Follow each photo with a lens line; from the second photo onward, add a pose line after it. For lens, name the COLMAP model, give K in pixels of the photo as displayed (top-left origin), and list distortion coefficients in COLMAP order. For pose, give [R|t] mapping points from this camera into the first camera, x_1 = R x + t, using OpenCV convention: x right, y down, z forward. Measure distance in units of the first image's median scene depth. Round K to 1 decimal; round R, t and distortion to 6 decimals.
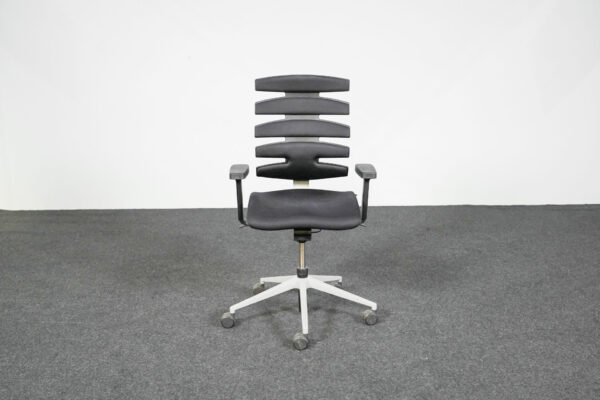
lens RADIAL K [[592.1, 0, 300.0], [0, 592.1, 200.0], [0, 0, 1]] dist [0.016253, 0.004576]
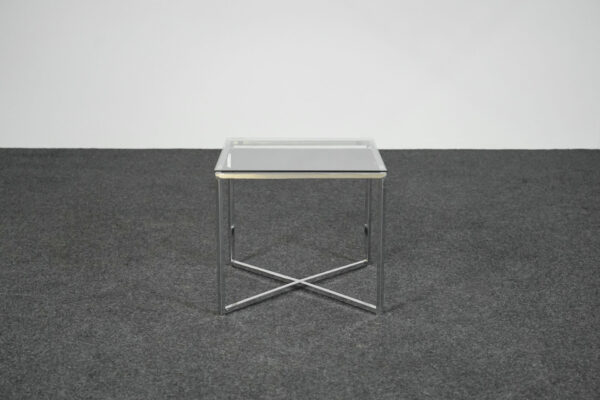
lens RADIAL K [[917.1, 0, 300.0], [0, 917.1, 200.0], [0, 0, 1]] dist [0.005915, -0.004369]
pose [[0.999905, 0.013575, -0.002465, -0.048336], [-0.013465, 0.999102, 0.040169, 0.045877], [0.003008, -0.040132, 0.999190, -0.048750]]
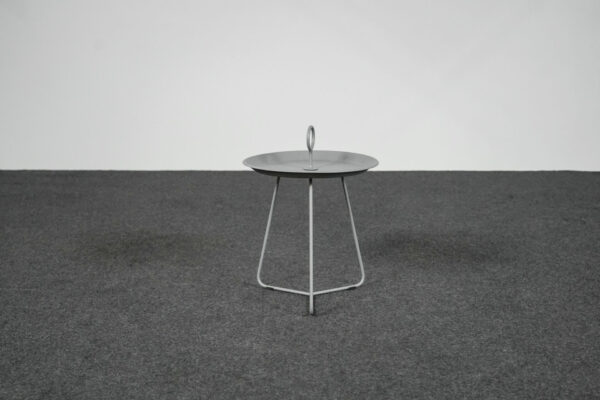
lens RADIAL K [[854.5, 0, 300.0], [0, 854.5, 200.0], [0, 0, 1]] dist [0.015895, -0.004743]
pose [[0.999538, 0.013493, -0.027247, -0.012668], [-0.013670, 0.999887, -0.006324, 0.088371], [0.027159, 0.006693, 0.999609, -0.048017]]
